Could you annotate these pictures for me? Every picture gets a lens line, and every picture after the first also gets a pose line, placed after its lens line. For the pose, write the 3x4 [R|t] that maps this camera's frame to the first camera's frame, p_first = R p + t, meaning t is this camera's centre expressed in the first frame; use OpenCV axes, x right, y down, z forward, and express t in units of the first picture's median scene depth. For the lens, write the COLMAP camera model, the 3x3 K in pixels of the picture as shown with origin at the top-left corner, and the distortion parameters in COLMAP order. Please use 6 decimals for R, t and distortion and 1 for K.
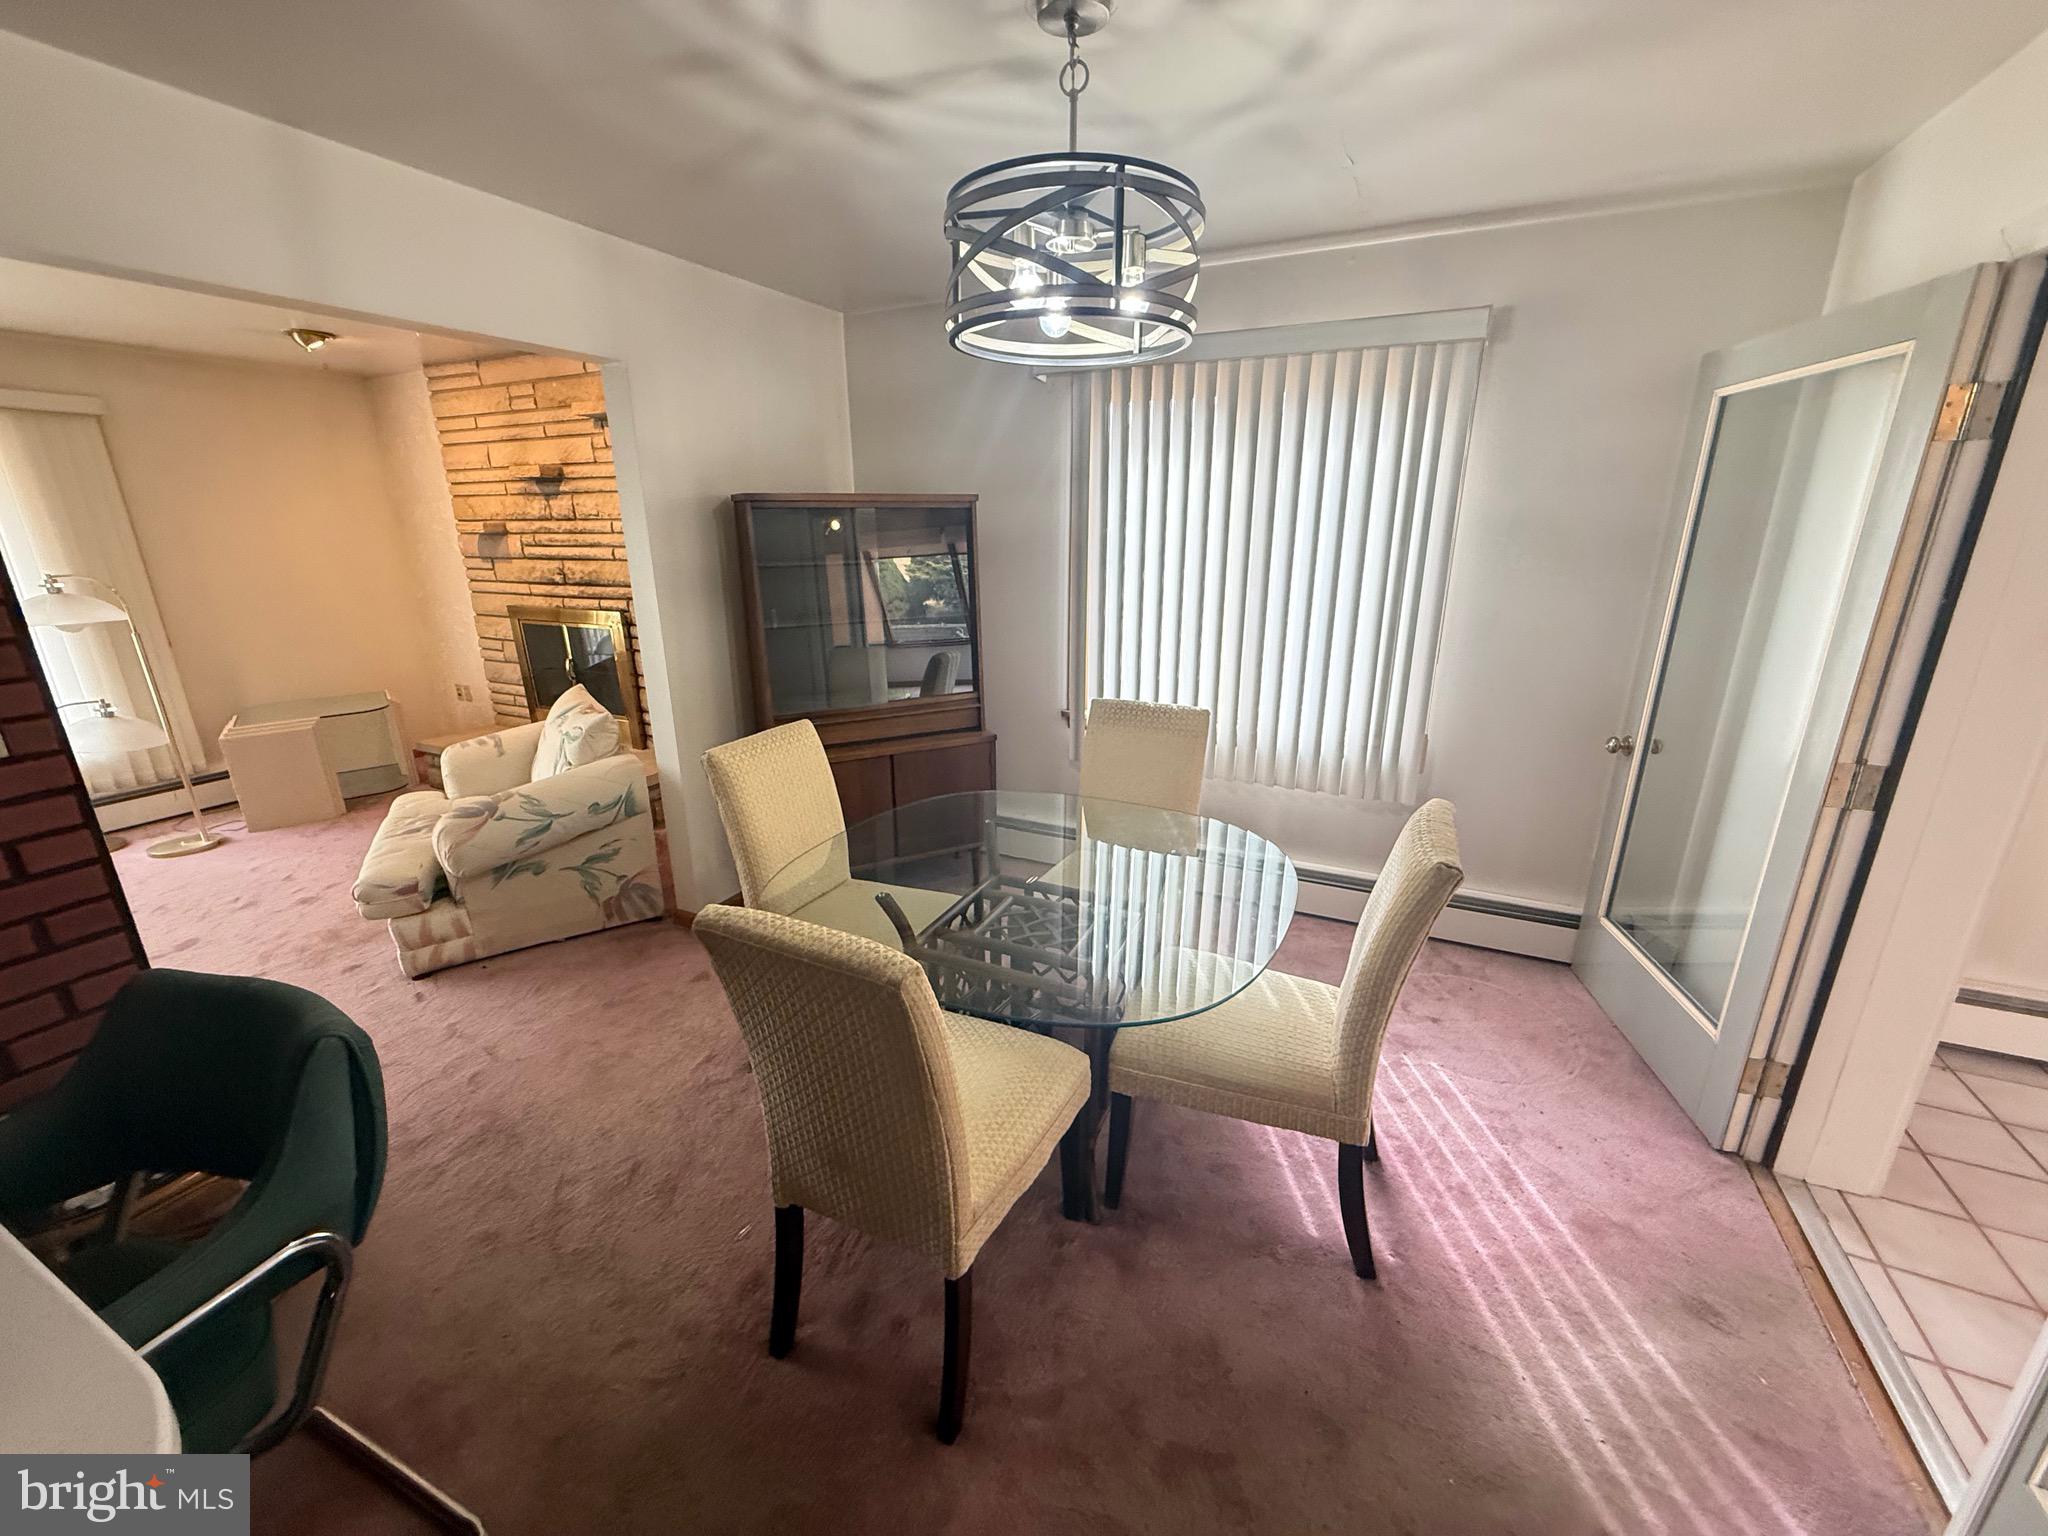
lens RADIAL K [[815.3, 0, 1020.0], [0, 815.3, 768.5], [0, 0, 1]] dist [-0.000987, 0.000556]
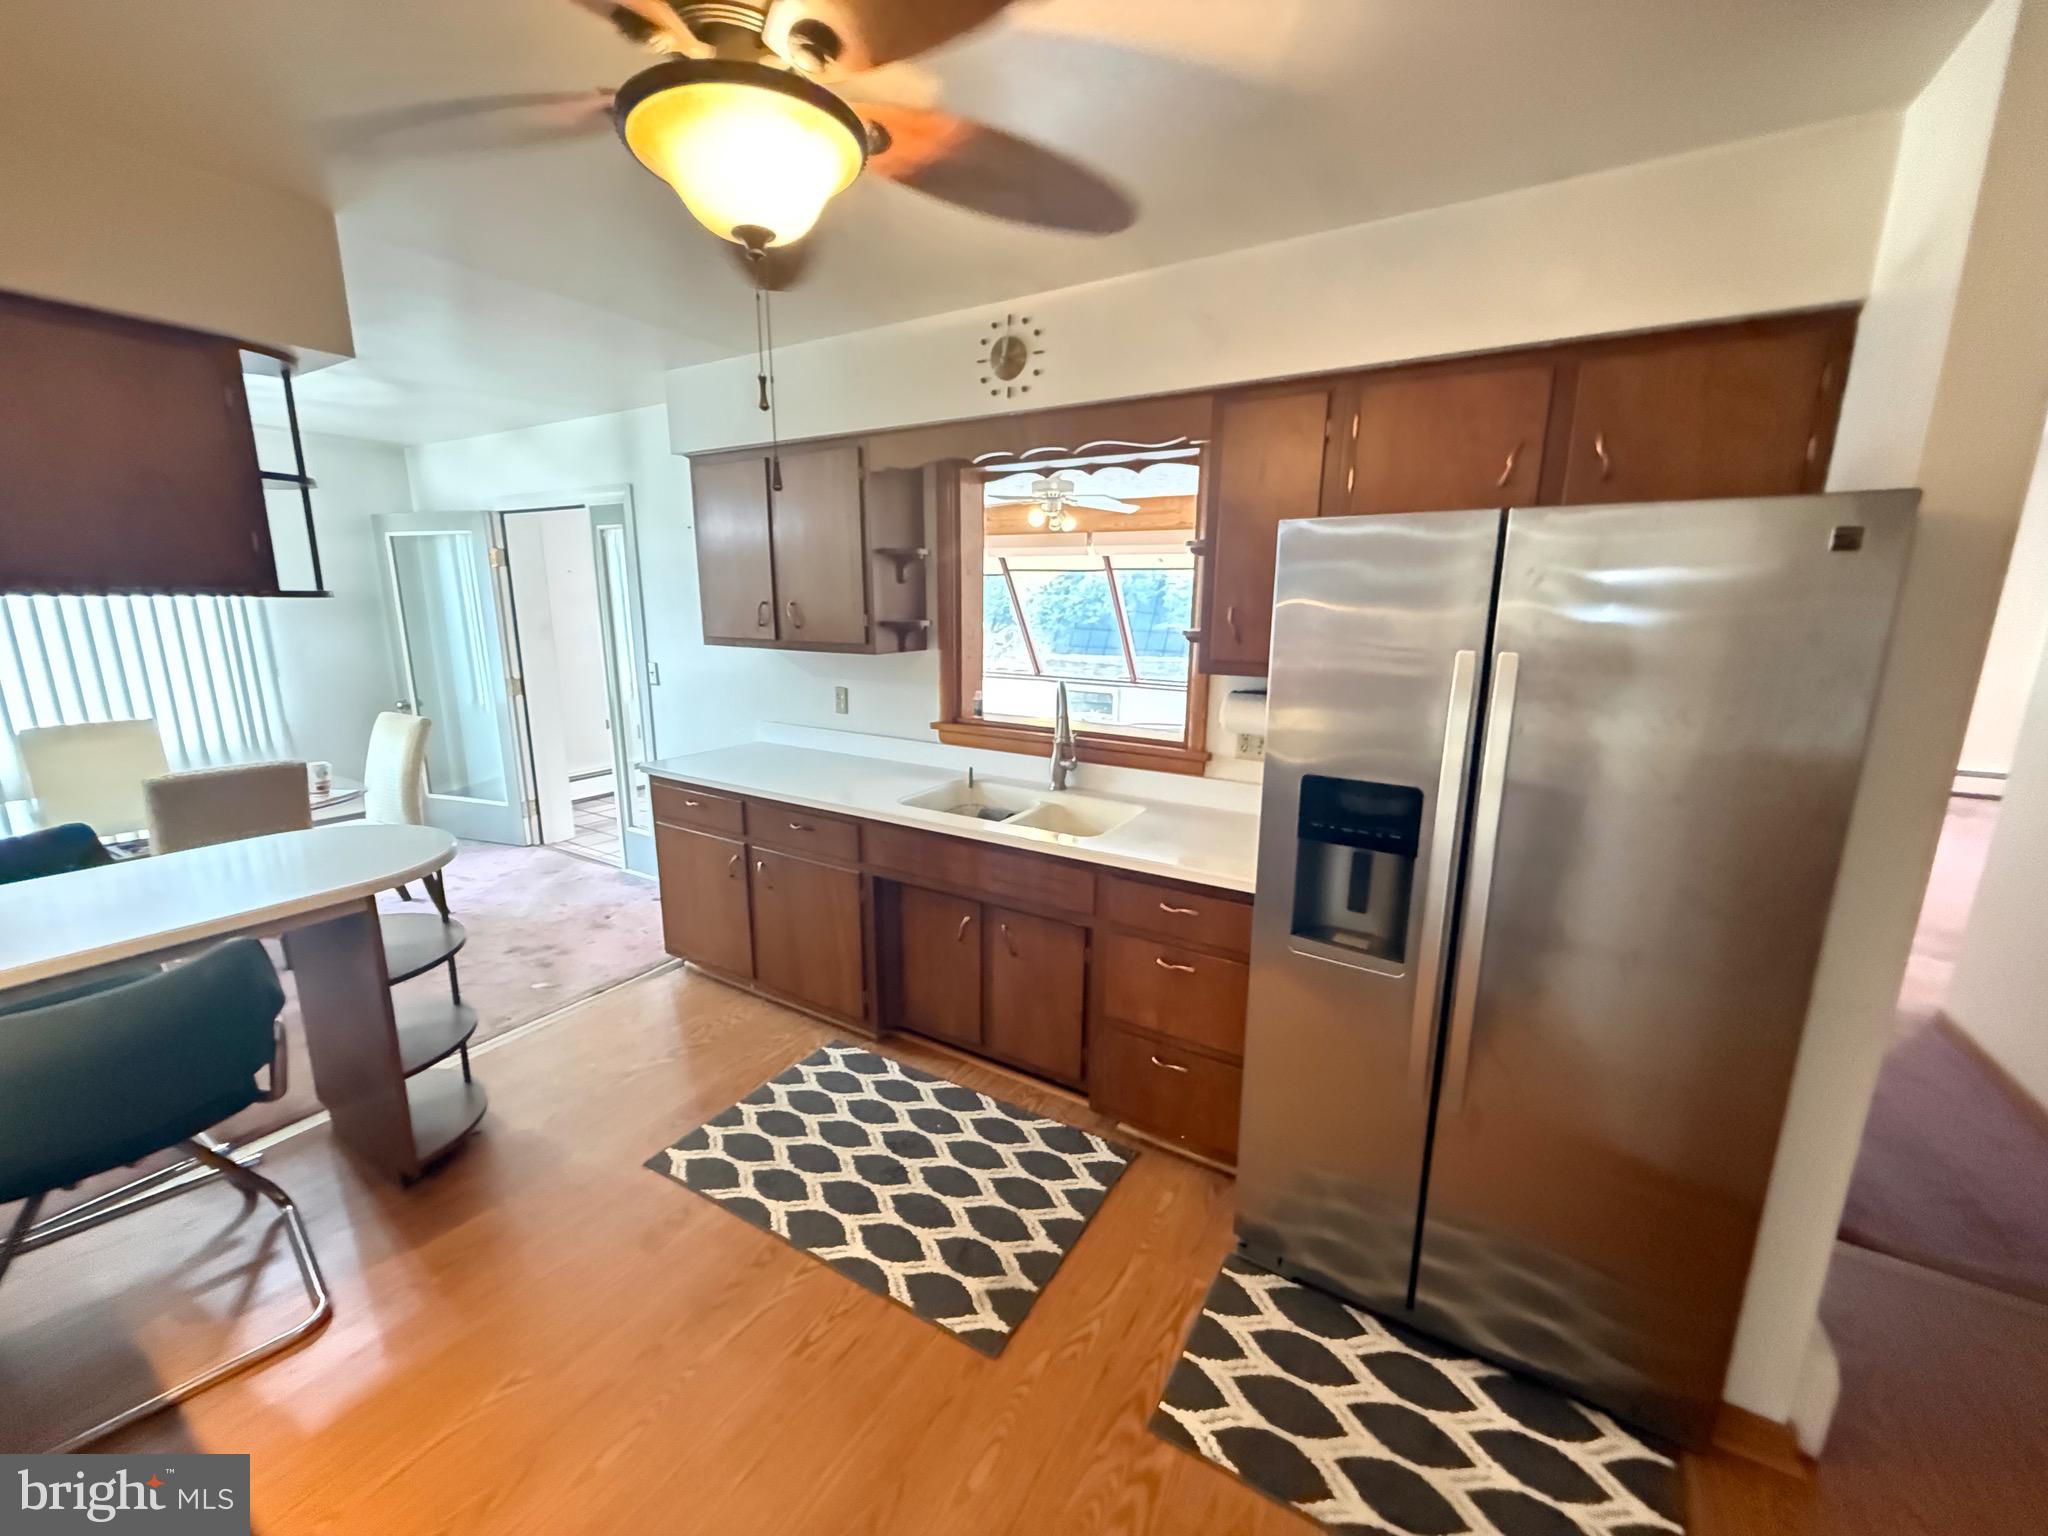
lens RADIAL K [[815.3, 0, 1020.4], [0, 815.3, 764.6], [0, 0, 1]] dist [-0.000987, 0.000556]
pose [[0.104013, -0.197096, 0.974851, -0.597194], [0.284260, 0.945172, 0.160766, 0.121879], [-0.953088, 0.260390, 0.154337, -0.383489]]
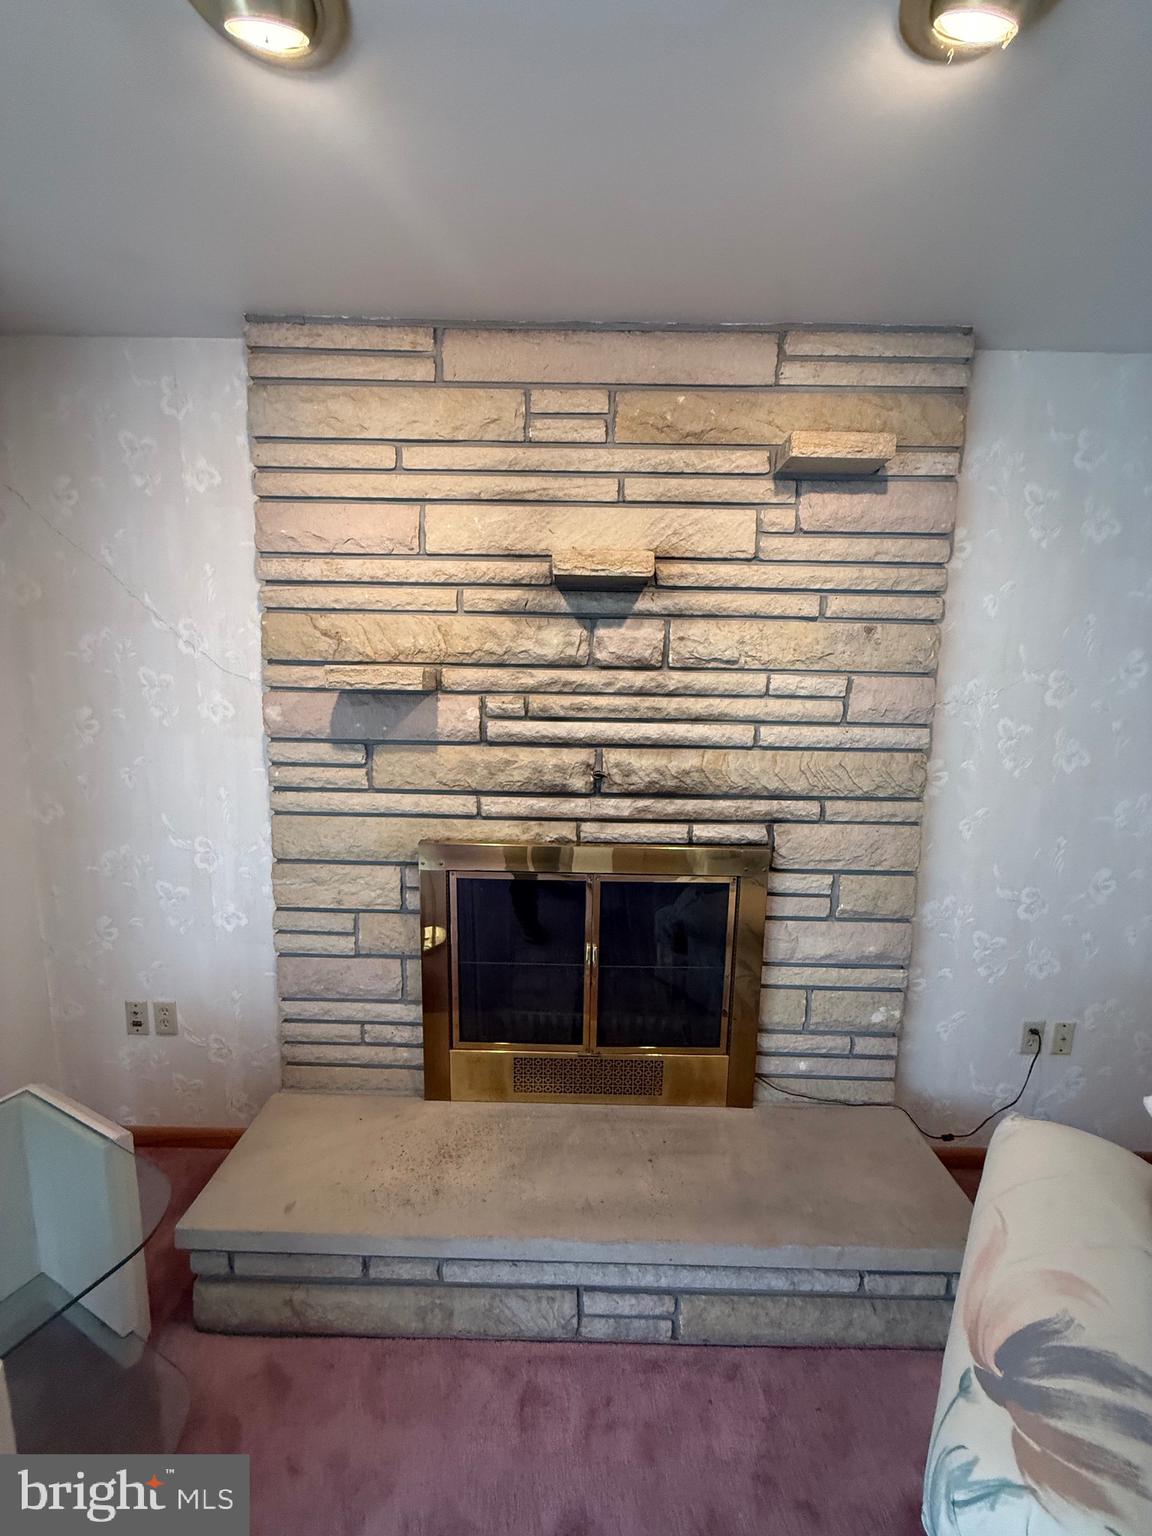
lens RADIAL K [[611.4, 0, 575.8], [0, 611.4, 765.5], [0, 0, 1]] dist [-0.000987, 0.000556]
pose [[0.904038, -0.038894, 0.425678, -0.744883], [0.103038, 0.986315, -0.128708, -0.203108], [-0.414847, 0.160218, 0.895674, 0.692834]]
